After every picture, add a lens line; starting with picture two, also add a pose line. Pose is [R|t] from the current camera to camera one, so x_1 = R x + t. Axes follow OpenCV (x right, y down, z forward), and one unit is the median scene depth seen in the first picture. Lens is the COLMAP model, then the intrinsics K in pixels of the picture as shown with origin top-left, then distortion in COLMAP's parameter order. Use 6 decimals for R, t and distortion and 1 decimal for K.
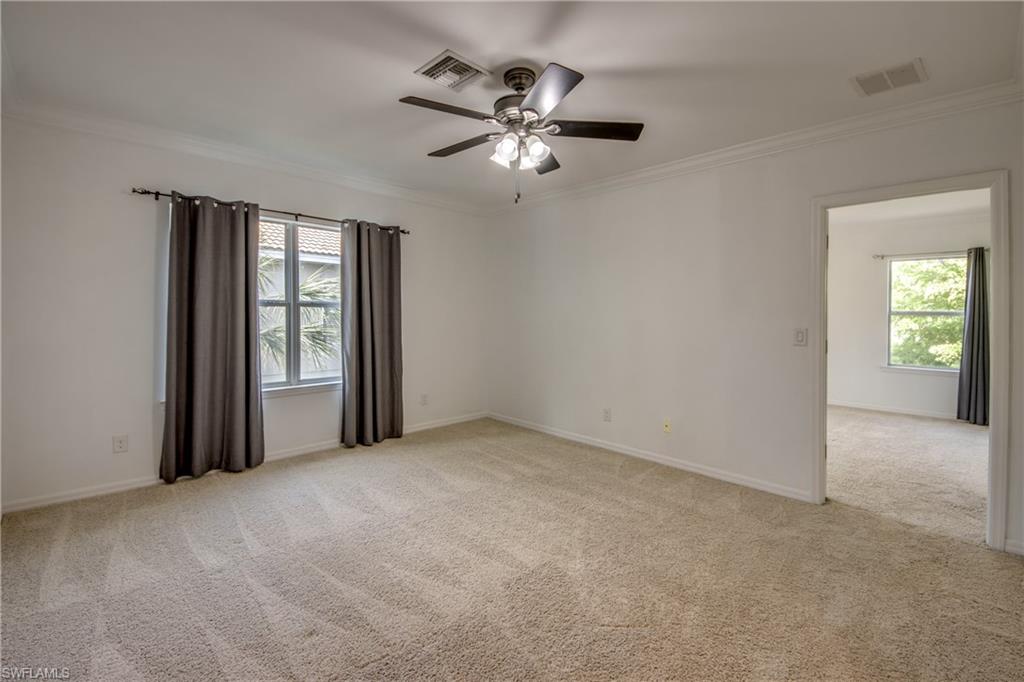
lens RADIAL K [[428.2, 0, 507.6], [0, 428.2, 315.4], [0, 0, 1]] dist [0.042080, -0.028351]
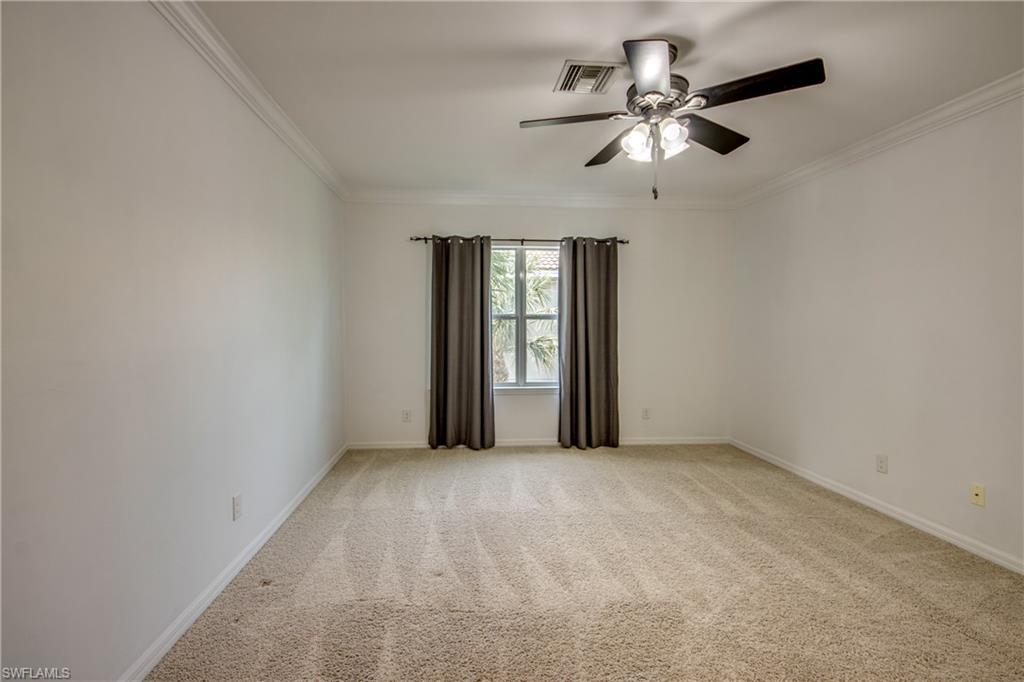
lens RADIAL K [[435.8, 0, 512.0], [0, 435.8, 341.0], [0, 0, 1]] dist [0.042828, -0.031178]
pose [[0.788745, 0.015746, -0.614519, 0.243796], [0.003438, 0.999543, 0.030024, 0.002813], [0.614711, -0.025793, 0.788330, 0.060951]]
